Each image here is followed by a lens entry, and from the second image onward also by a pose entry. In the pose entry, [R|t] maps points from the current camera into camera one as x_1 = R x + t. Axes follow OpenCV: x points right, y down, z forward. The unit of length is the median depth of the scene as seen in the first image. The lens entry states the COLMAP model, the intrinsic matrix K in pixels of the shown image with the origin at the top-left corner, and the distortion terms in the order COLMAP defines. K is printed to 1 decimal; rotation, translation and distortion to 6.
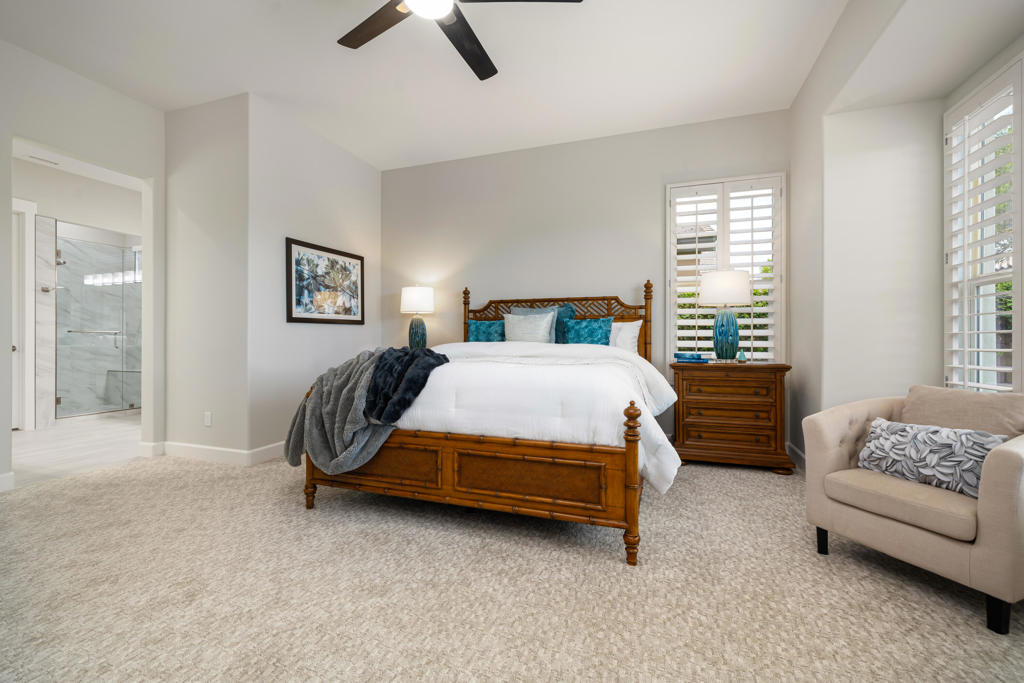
lens RADIAL K [[433.5, 0, 512.0], [0, 433.5, 341.5], [0, 0, 1]] dist [-0.000520, -0.000067]
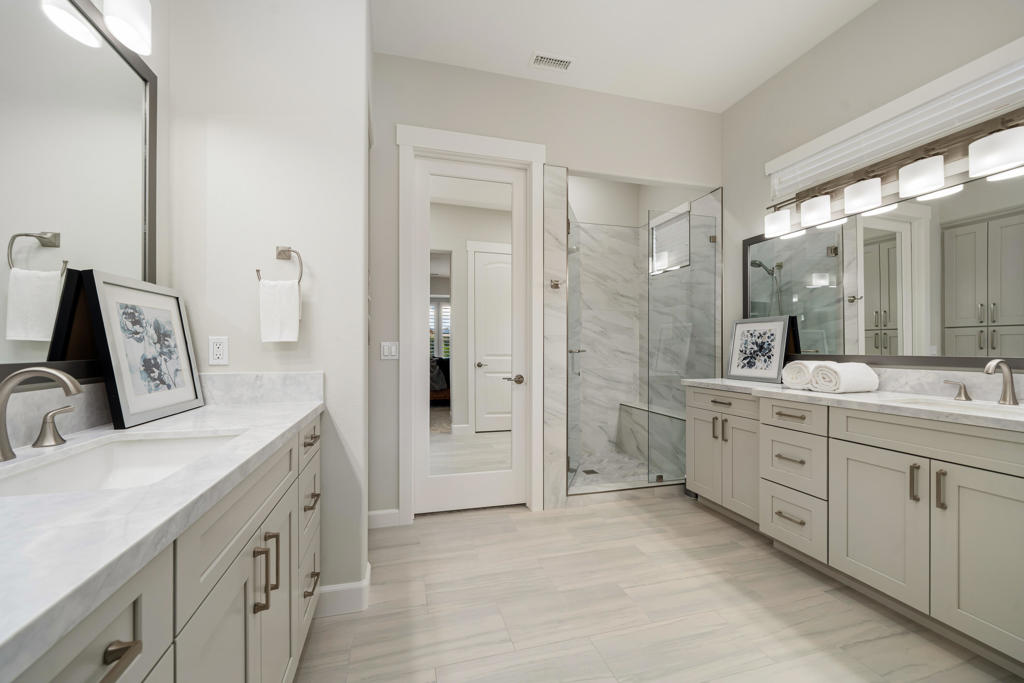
lens RADIAL K [[428.9, 0, 506.8], [0, 428.9, 343.7], [0, 0, 1]] dist [-0.000298, 0.000069]
pose [[0.572372, -0.006111, -0.819972, -0.492313], [-0.004908, 0.999929, -0.010879, -0.023362], [0.819980, 0.010251, 0.572301, 0.474451]]
